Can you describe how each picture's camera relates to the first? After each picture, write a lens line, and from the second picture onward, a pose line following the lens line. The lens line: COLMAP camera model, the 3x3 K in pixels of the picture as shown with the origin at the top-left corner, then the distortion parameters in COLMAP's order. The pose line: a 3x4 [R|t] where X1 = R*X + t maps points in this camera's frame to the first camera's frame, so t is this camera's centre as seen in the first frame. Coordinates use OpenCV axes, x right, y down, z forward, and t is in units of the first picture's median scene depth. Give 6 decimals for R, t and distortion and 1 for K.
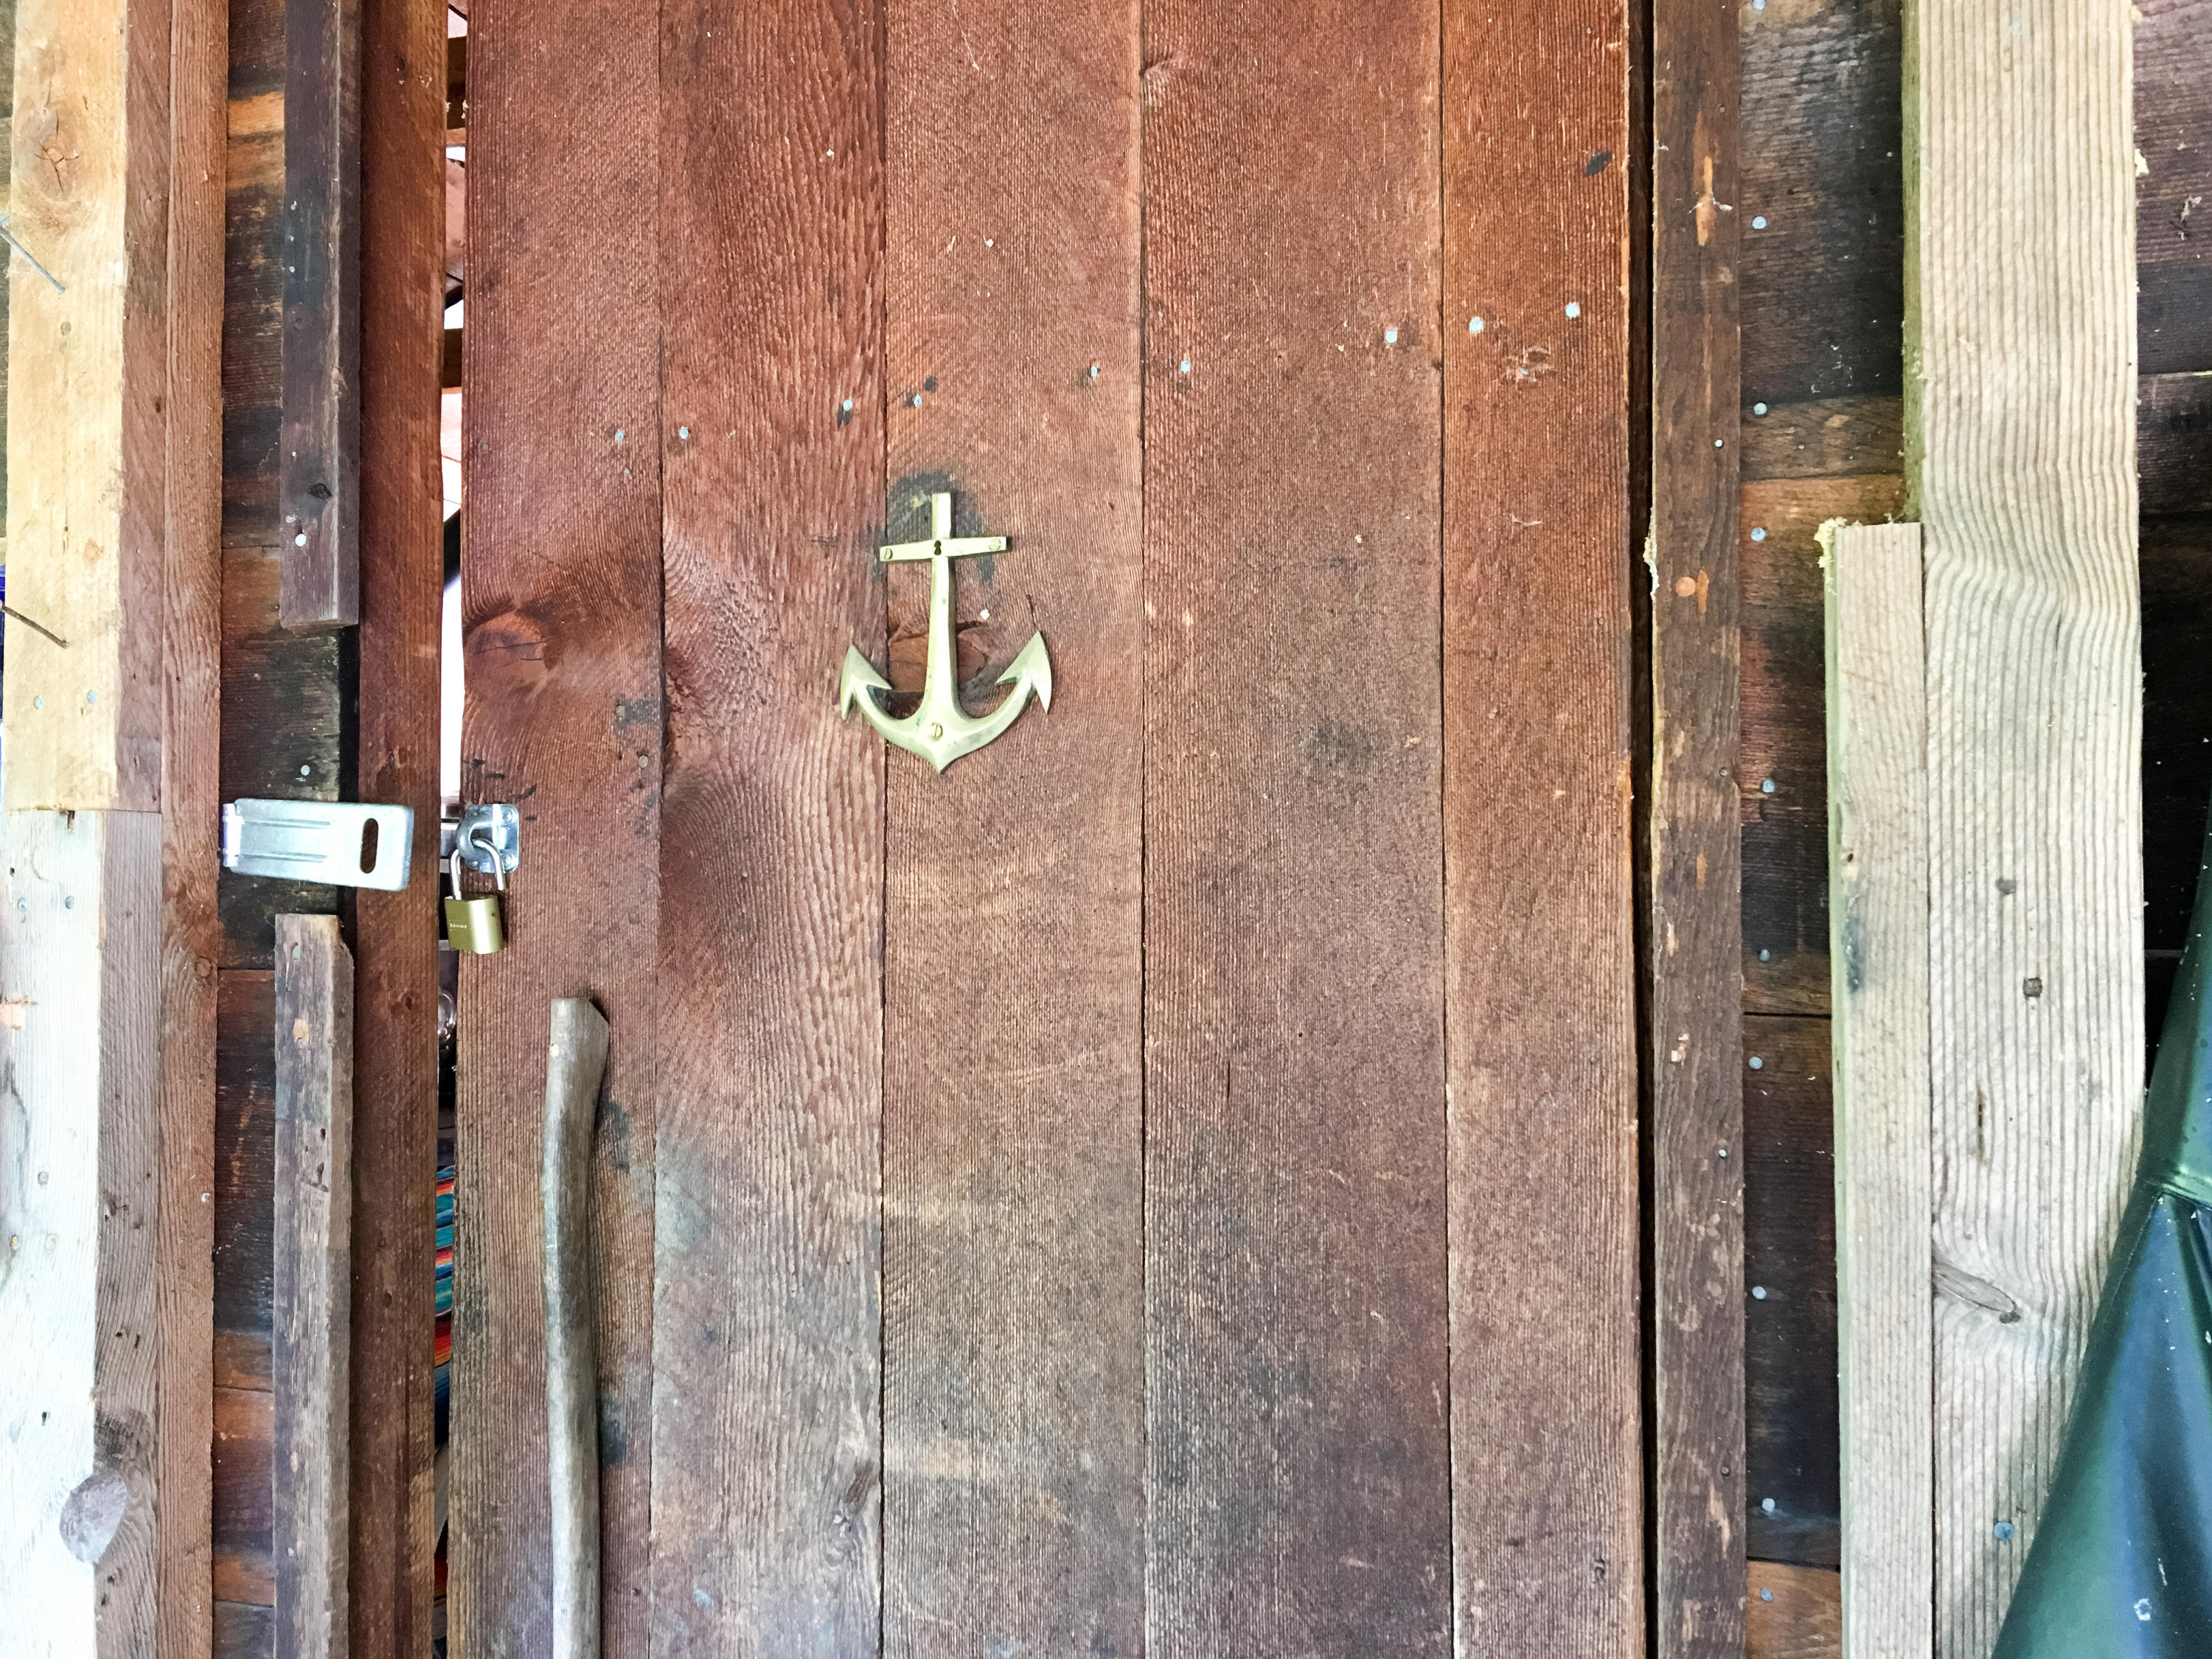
lens RADIAL K [[1870.0, 0, 1083.2], [0, 1870.0, 845.4], [0, 0, 1]] dist [0.037999, -0.088810]
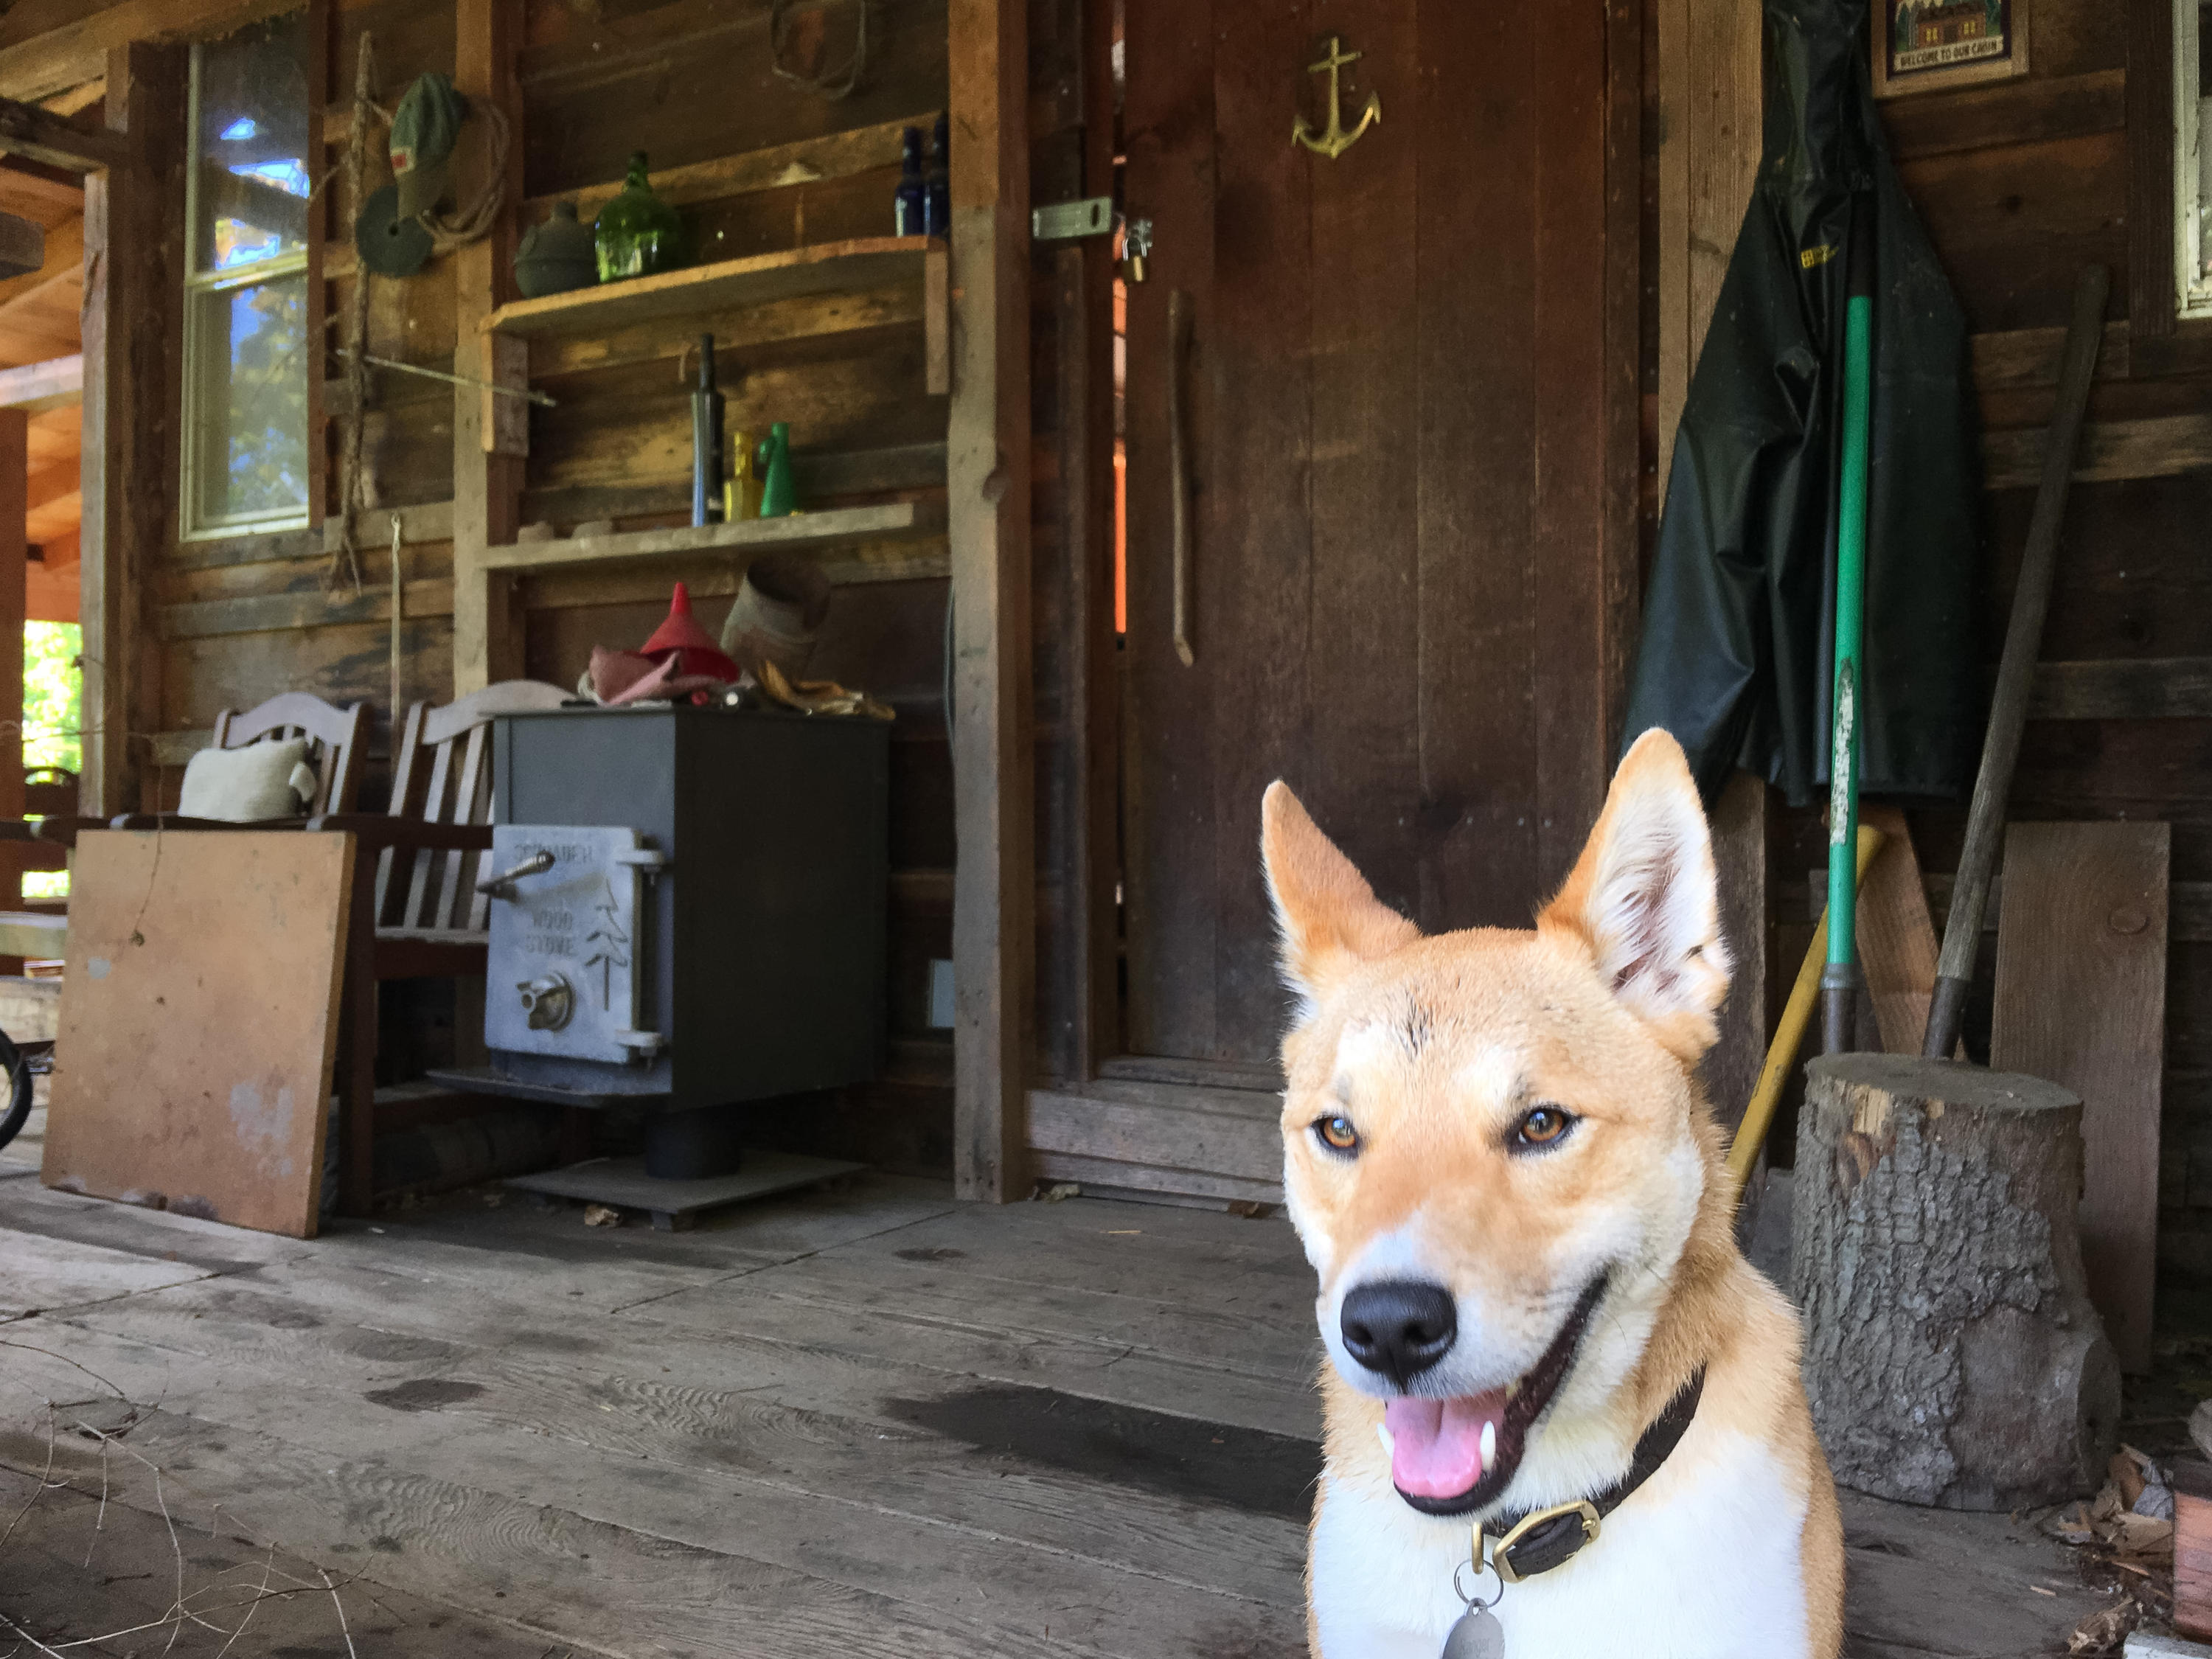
lens RADIAL K [[1870.0, 0, 1110.1], [0, 1870.0, 808.5], [0, 0, 1]] dist [0.037999, -0.088810]
pose [[0.970750, -0.003690, -0.240063, 0.209311], [0.009912, 0.999645, 0.024718, 0.703692], [0.239886, -0.026374, 0.970443, -1.345062]]
